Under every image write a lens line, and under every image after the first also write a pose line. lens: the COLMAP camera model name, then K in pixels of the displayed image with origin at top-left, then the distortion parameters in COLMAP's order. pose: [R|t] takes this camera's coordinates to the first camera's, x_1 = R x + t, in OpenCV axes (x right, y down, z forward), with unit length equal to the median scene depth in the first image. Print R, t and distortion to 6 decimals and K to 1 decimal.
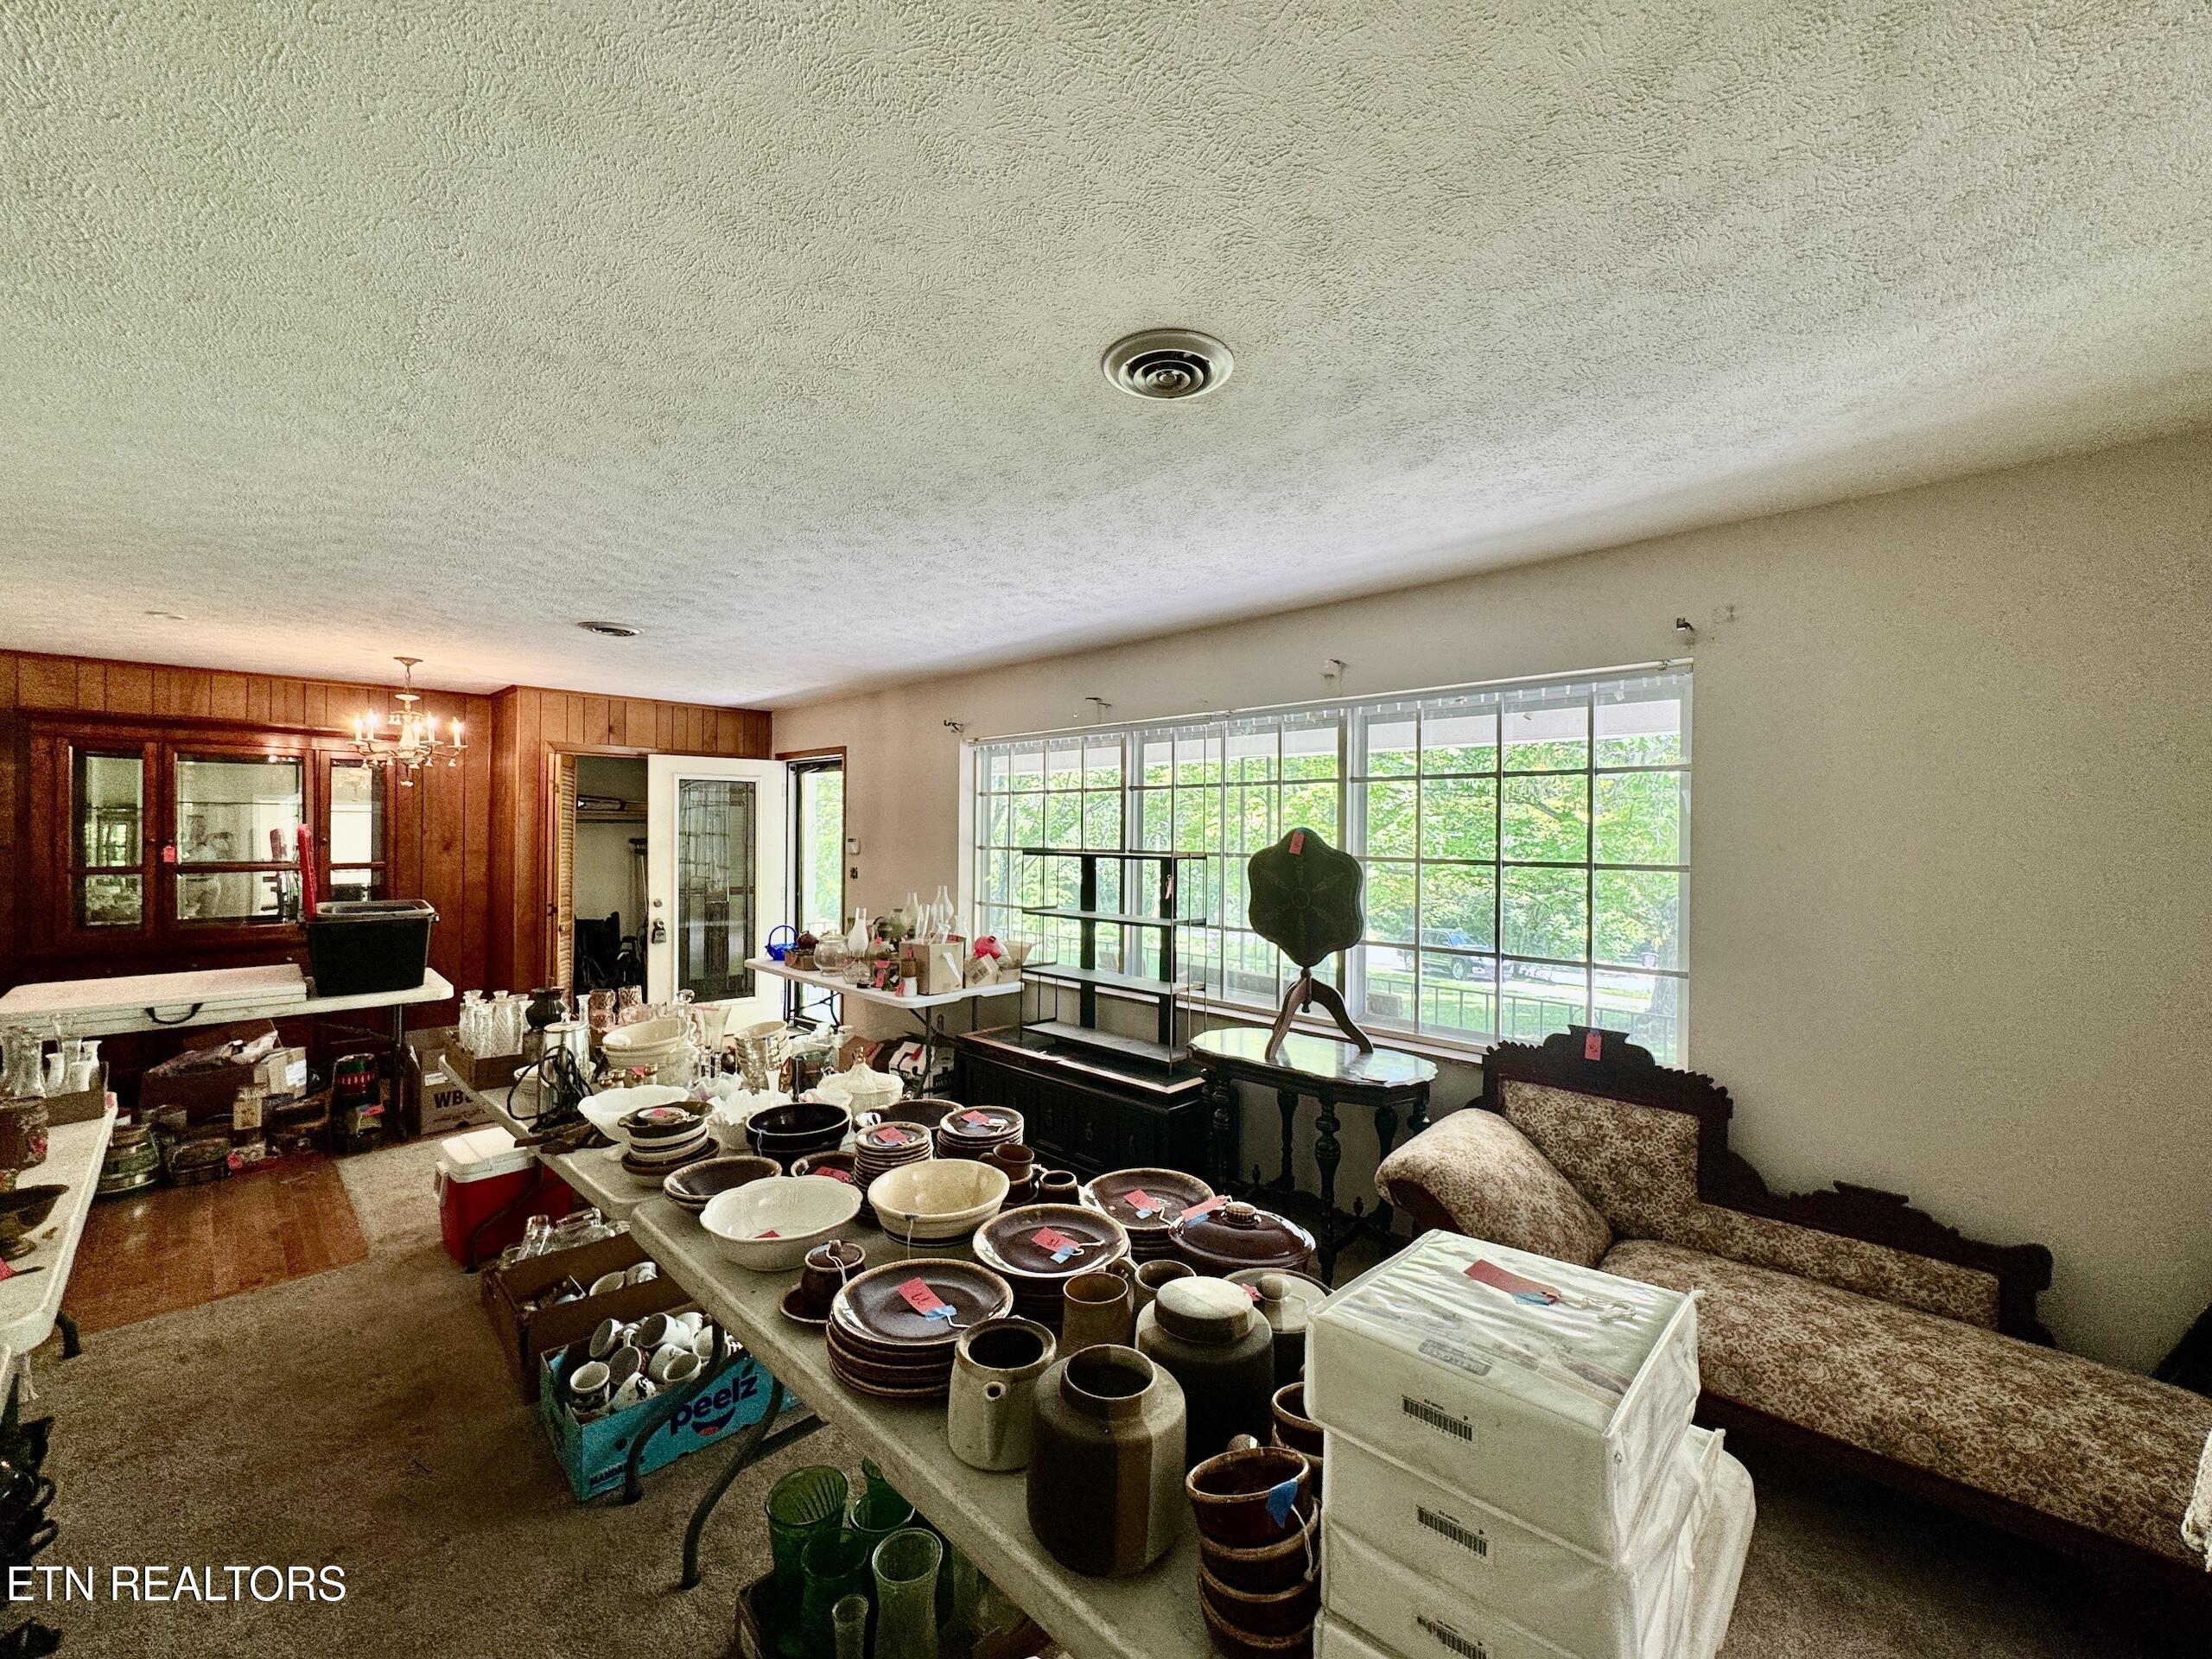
lens RADIAL K [[881.1, 0, 1106.0], [0, 881.1, 829.5], [0, 0, 1]] dist [-0.000210, -0.000099]
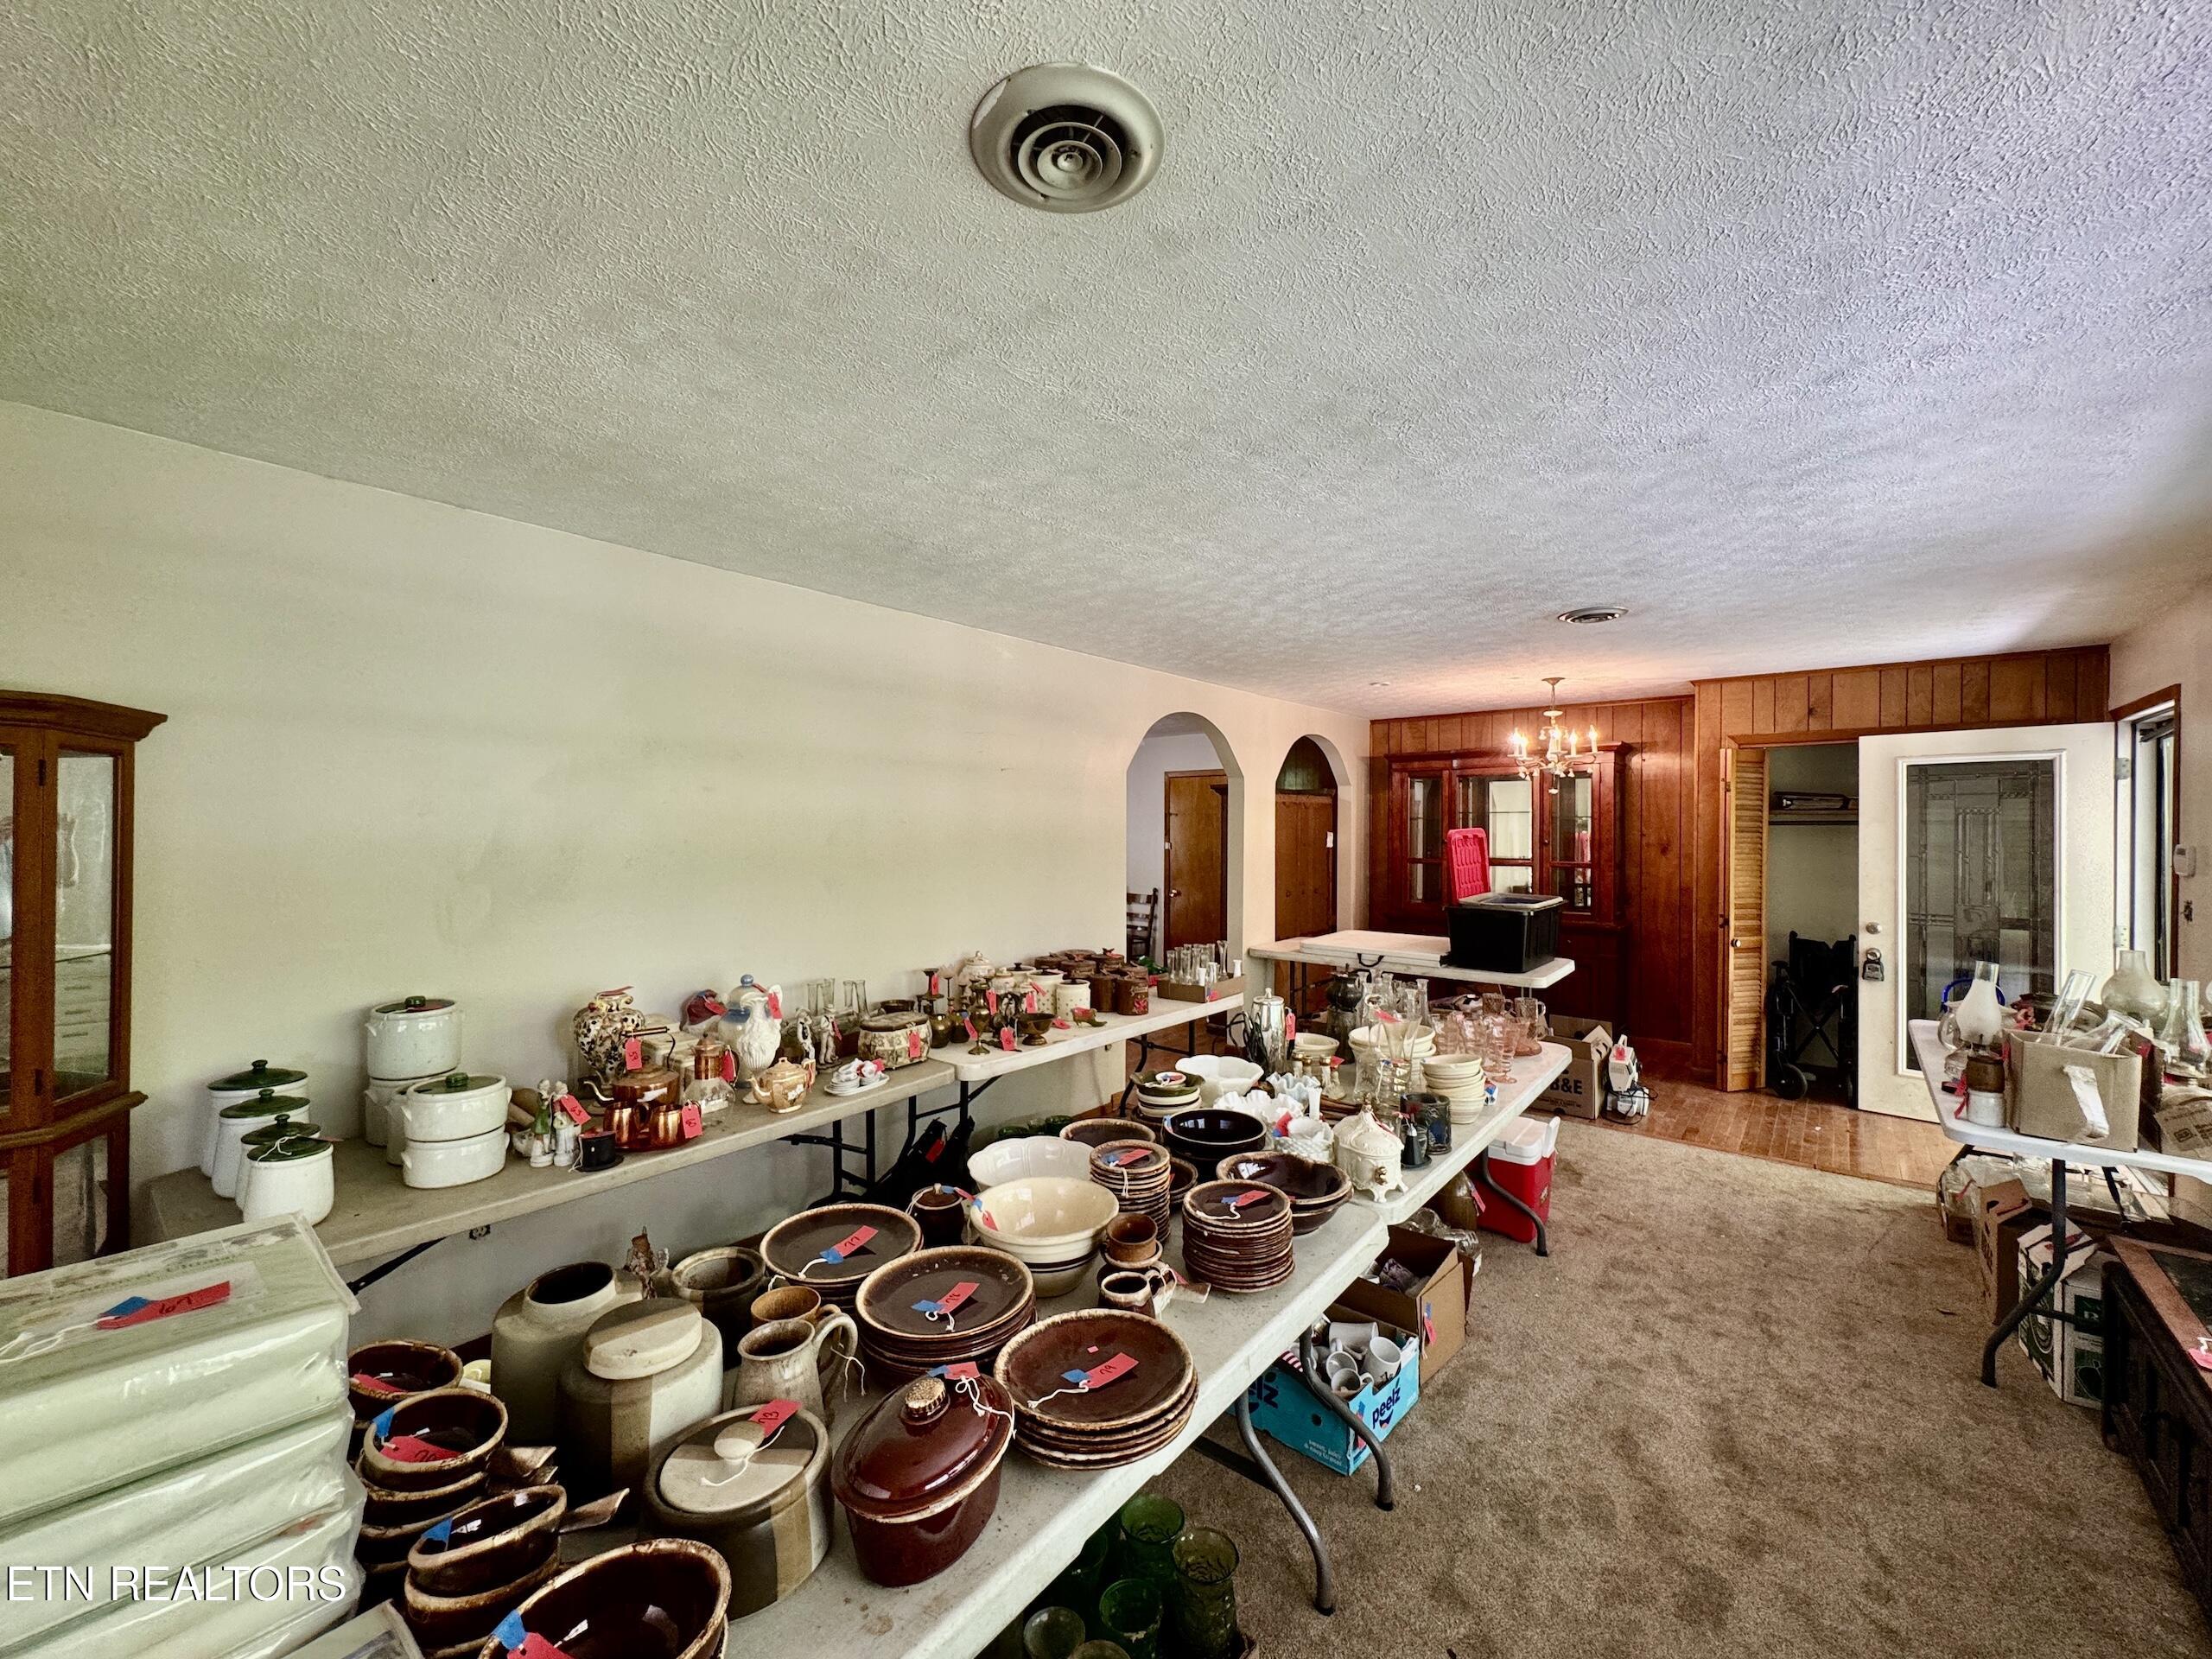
lens RADIAL K [[881.1, 0, 1106.0], [0, 881.1, 829.5], [0, 0, 1]] dist [-0.000210, -0.000099]
pose [[0.072020, -0.004193, -0.997394, 0.222192], [-0.001512, 0.999990, -0.004313, 0.001663], [0.997402, 0.001819, 0.072013, 0.291964]]
